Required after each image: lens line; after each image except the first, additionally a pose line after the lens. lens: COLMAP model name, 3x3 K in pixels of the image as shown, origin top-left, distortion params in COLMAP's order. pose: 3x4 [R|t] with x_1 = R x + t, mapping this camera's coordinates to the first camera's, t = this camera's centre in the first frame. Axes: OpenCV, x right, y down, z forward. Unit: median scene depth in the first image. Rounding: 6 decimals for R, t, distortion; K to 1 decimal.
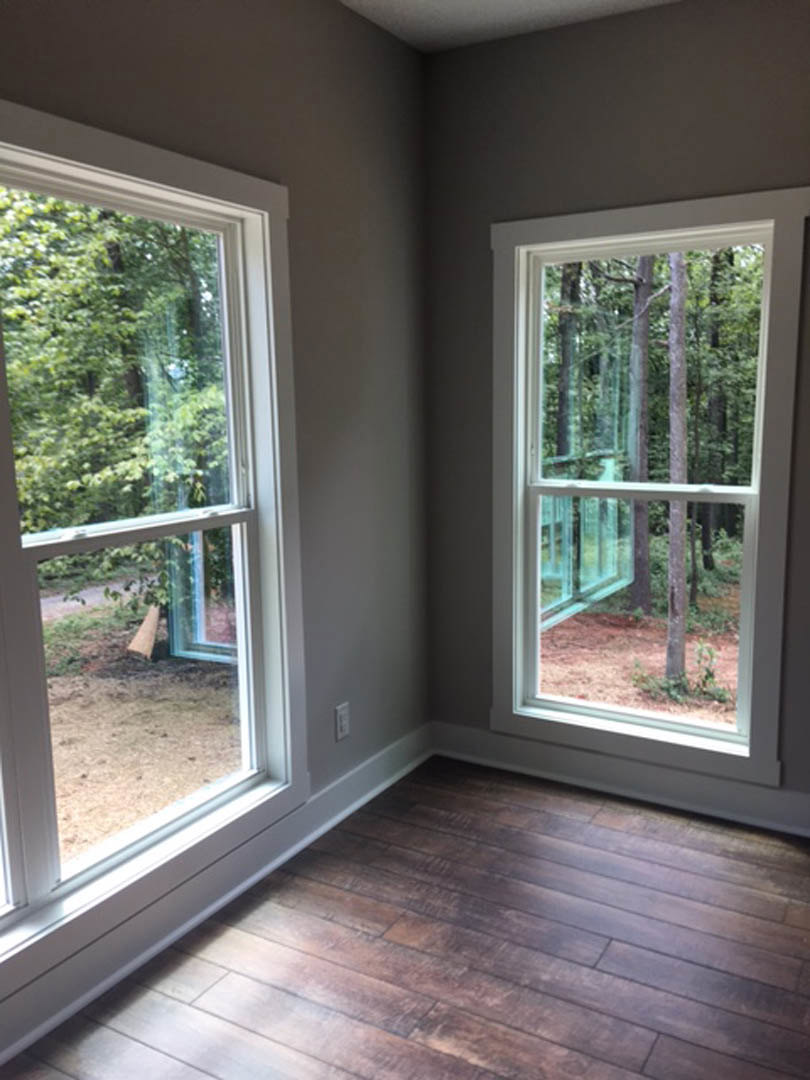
lens RADIAL K [[911.8, 0, 420.9], [0, 911.8, 541.1], [0, 0, 1]] dist [0.113748, -0.172677]
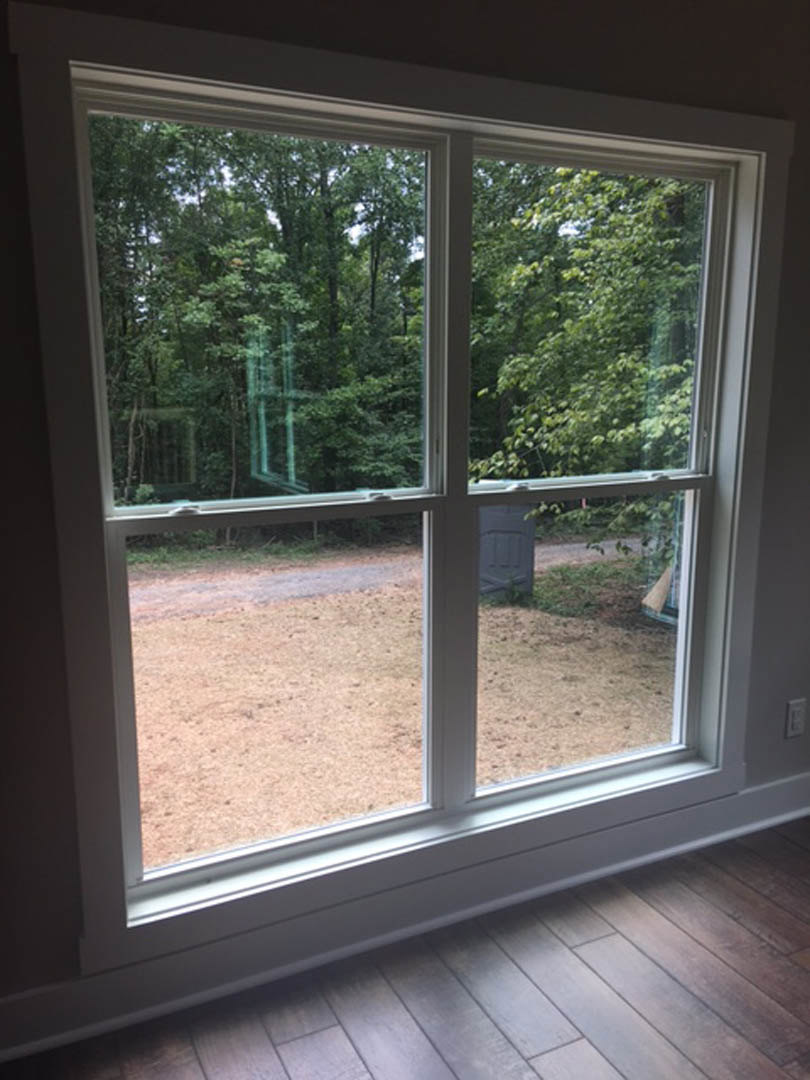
lens RADIAL K [[911.8, 0, 403.0], [0, 911.8, 548.5], [0, 0, 1]] dist [0.113748, -0.172677]
pose [[0.827388, 0.123580, -0.547866, 0.025041], [-0.093751, 0.992195, 0.082223, -0.002752], [0.553751, -0.016668, 0.832516, 0.009242]]
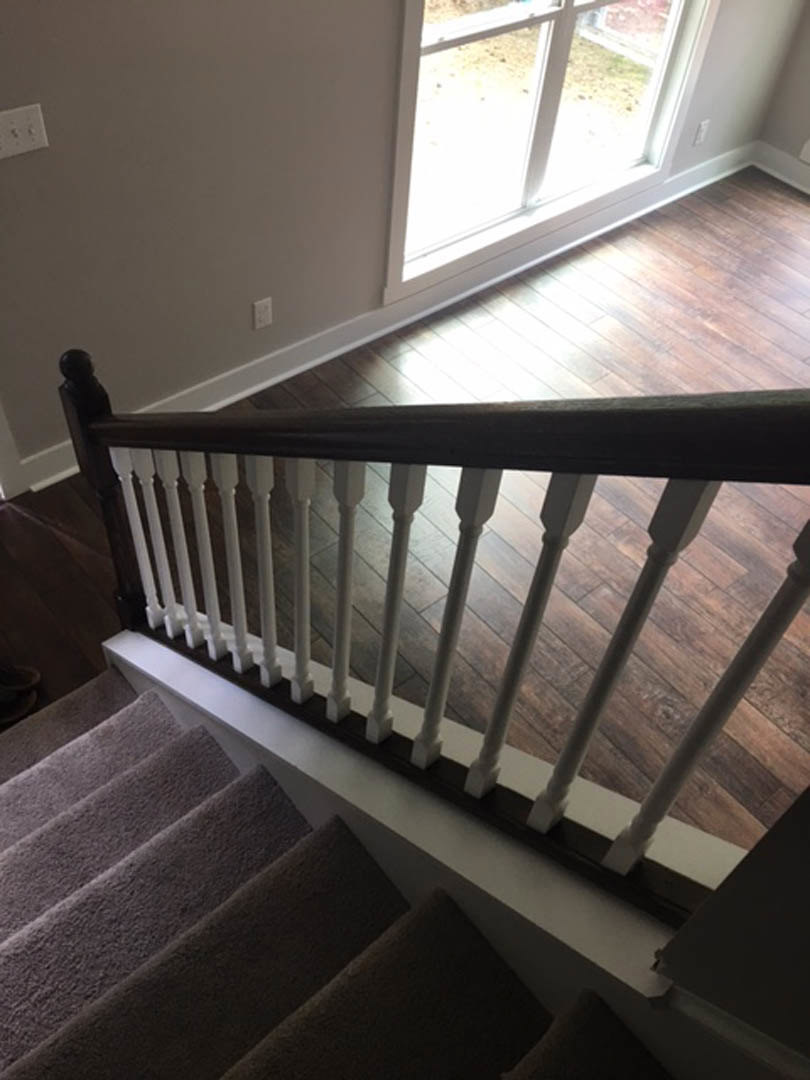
lens RADIAL K [[911.8, 0, 403.2], [0, 911.8, 531.1], [0, 0, 1]] dist [0.113748, -0.172677]
pose [[0.934812, 0.313393, -0.167067, -0.028091], [-0.136388, 0.751147, 0.645892, -0.076454], [0.327910, -0.581002, 0.744924, -0.223904]]
